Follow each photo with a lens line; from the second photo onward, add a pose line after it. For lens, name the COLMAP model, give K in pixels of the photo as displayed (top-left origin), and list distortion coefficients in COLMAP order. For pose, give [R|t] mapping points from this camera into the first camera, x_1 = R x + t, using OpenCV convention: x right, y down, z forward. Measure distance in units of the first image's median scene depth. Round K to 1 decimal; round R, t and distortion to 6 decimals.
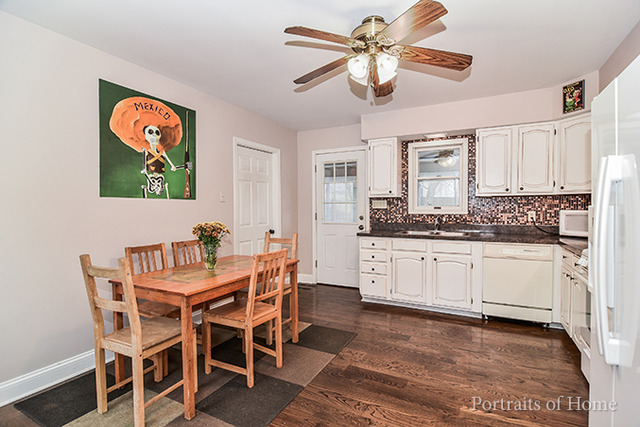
lens RADIAL K [[312.4, 0, 320.0], [0, 312.4, 210.3], [0, 0, 1]] dist [0.000747, 0.000182]
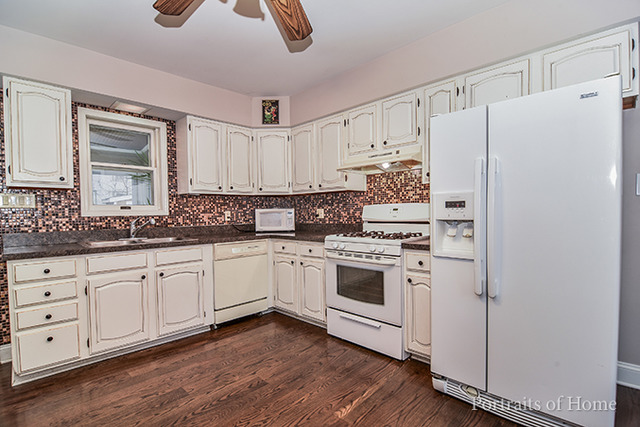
lens RADIAL K [[312.4, 0, 319.5], [0, 312.4, 220.1], [0, 0, 1]] dist [0.000747, 0.000182]
pose [[0.297136, -0.022662, 0.954566, -0.224148], [0.025048, 0.999559, 0.015933, 0.025037], [-0.954507, 0.019176, 0.297572, 0.413651]]
